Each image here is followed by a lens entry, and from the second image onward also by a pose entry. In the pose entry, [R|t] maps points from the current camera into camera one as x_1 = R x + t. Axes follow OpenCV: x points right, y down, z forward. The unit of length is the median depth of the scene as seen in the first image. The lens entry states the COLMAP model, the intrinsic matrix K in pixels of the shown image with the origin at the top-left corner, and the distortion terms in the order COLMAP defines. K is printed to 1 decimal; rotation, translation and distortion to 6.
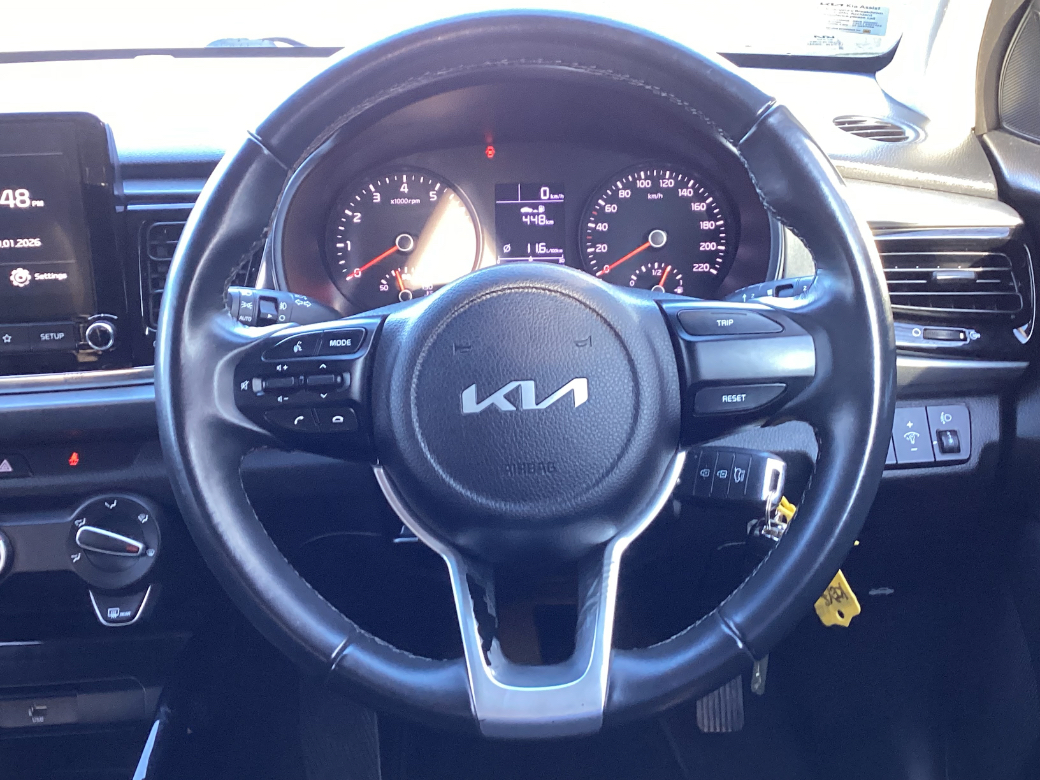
lens RADIAL K [[1342.0, 0, 520.0], [0, 1342.0, 390.0], [0, 0, 1]] dist [0.001299, 0.039883]
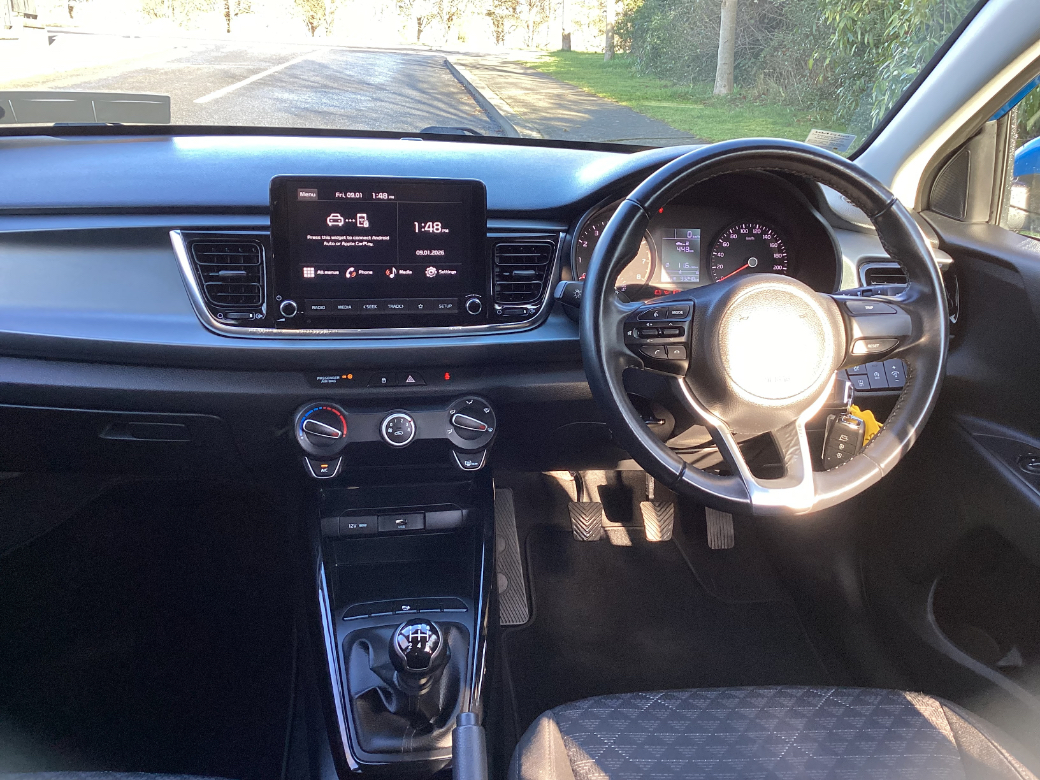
lens RADIAL K [[930.4, 0, 520.0], [0, 930.4, 390.0], [0, 0, 1]] dist [0.055139, -0.000929]
pose [[0.991736, 0.019234, 0.126843, -0.359378], [-0.023204, 0.999284, 0.029900, 0.028188], [-0.126177, -0.032596, 0.991472, -0.208543]]
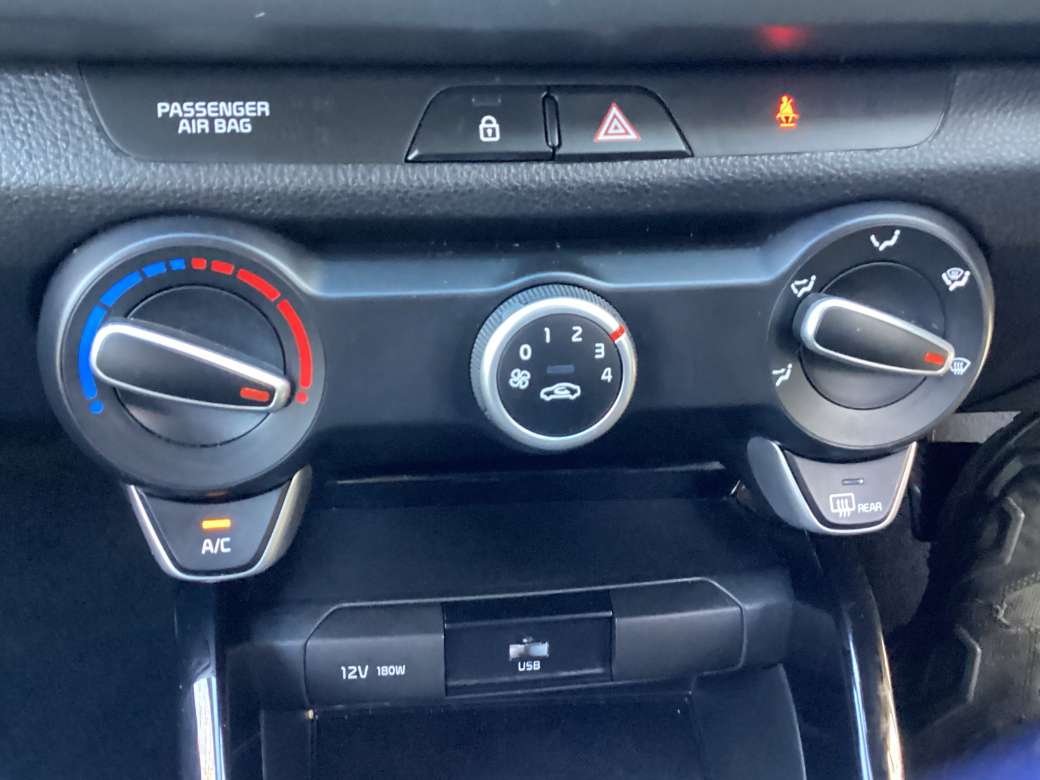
lens RADIAL K [[1068.8, 0, 520.0], [0, 1068.8, 390.0], [0, 0, 1]] dist [0.088255, 0.000969]
pose [[0.996451, 0.022253, 0.081177, -0.392018], [-0.042290, 0.966216, 0.254240, 0.048095], [-0.072777, -0.256771, 0.963728, 0.639652]]
